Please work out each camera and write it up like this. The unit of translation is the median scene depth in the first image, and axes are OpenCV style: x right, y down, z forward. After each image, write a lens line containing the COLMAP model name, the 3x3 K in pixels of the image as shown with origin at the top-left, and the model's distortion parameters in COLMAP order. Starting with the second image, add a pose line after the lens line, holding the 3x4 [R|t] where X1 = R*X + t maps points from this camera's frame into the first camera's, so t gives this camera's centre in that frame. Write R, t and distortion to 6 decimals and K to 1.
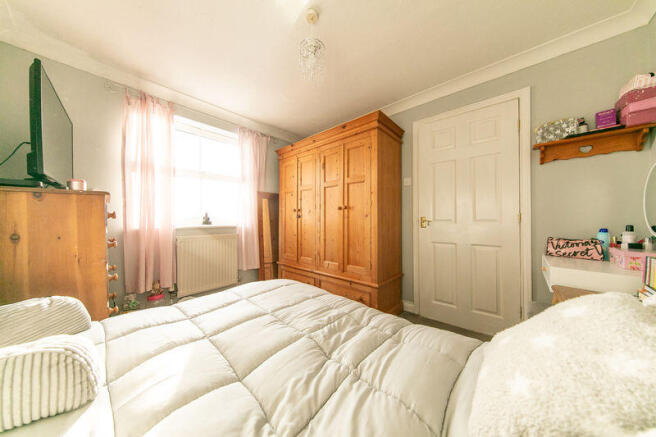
lens RADIAL K [[208.5, 0, 327.6], [0, 208.5, 215.9], [0, 0, 1]] dist [0.000821, 0.000011]
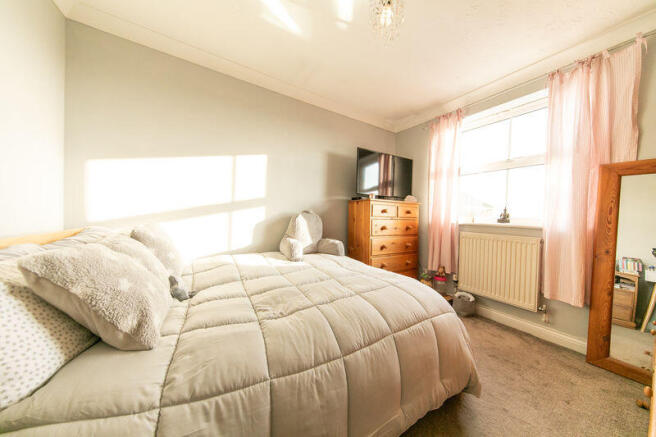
lens RADIAL K [[208.5, 0, 327.6], [0, 208.5, 215.9], [0, 0, 1]] dist [0.000821, 0.000011]
pose [[-0.304765, 0.001163, -0.952427, 0.486514], [-0.006984, 0.999970, 0.003456, 0.017381], [0.952402, 0.007705, -0.304747, 0.651561]]
